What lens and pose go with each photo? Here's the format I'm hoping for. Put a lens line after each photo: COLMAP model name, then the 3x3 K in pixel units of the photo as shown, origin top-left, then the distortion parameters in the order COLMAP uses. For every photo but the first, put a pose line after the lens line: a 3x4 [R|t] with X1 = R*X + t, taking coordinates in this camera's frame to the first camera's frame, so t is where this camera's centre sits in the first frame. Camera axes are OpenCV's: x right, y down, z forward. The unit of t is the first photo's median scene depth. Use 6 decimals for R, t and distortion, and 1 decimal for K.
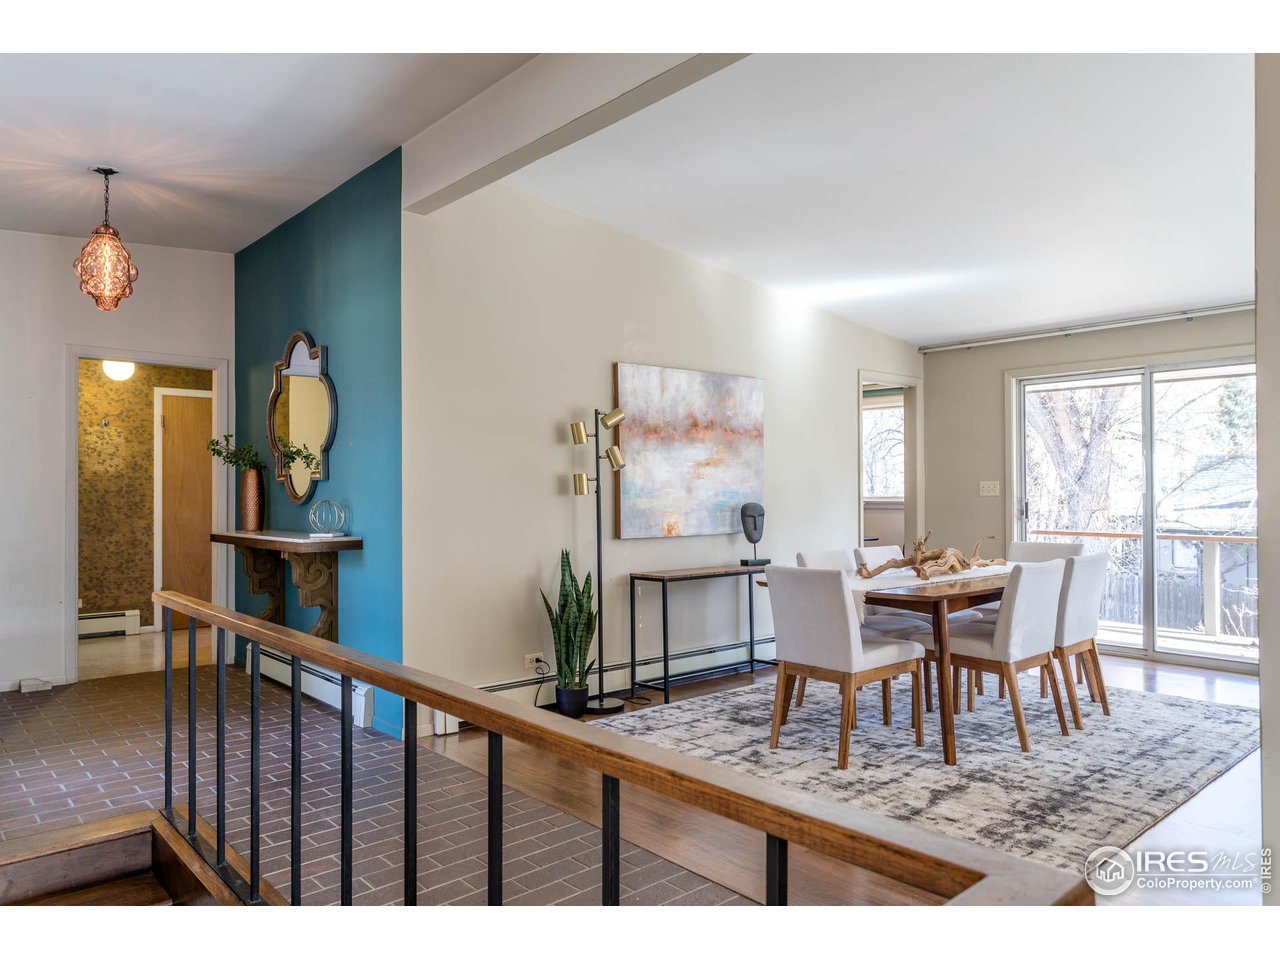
lens RADIAL K [[852.2, 0, 640.0], [0, 852.2, 480.0], [0, 0, 1]] dist [0.003995, 0.001303]
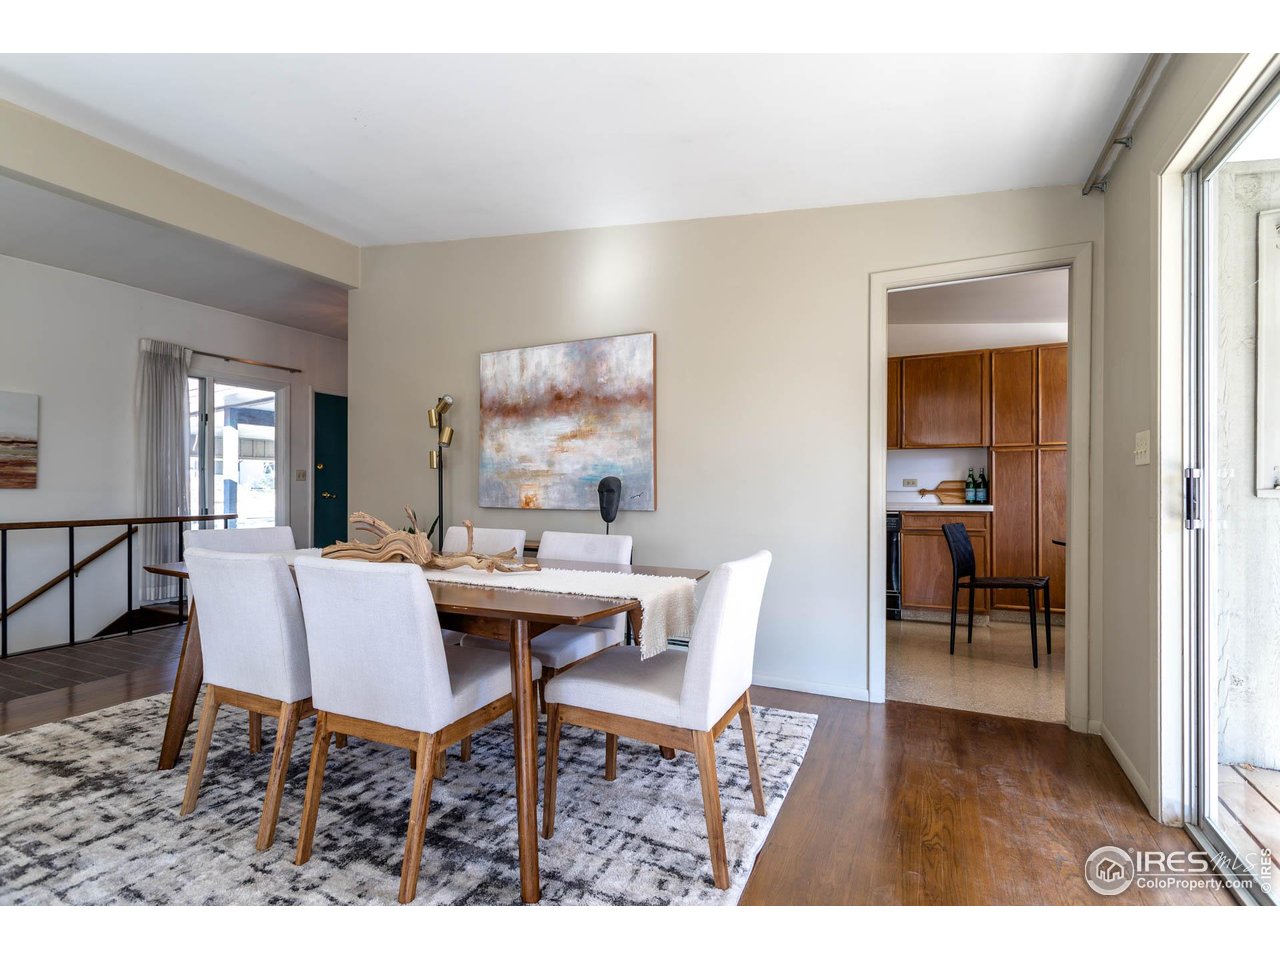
lens RADIAL K [[610.0, 0, 657.6], [0, 610.0, 481.9], [0, 0, 1]] dist [0.001869, 0.000006]
pose [[0.396009, -0.001803, -0.918245, 0.771641], [0.006191, 0.999981, 0.000706, 0.033619], [0.918226, -0.005964, 0.396012, 0.832982]]
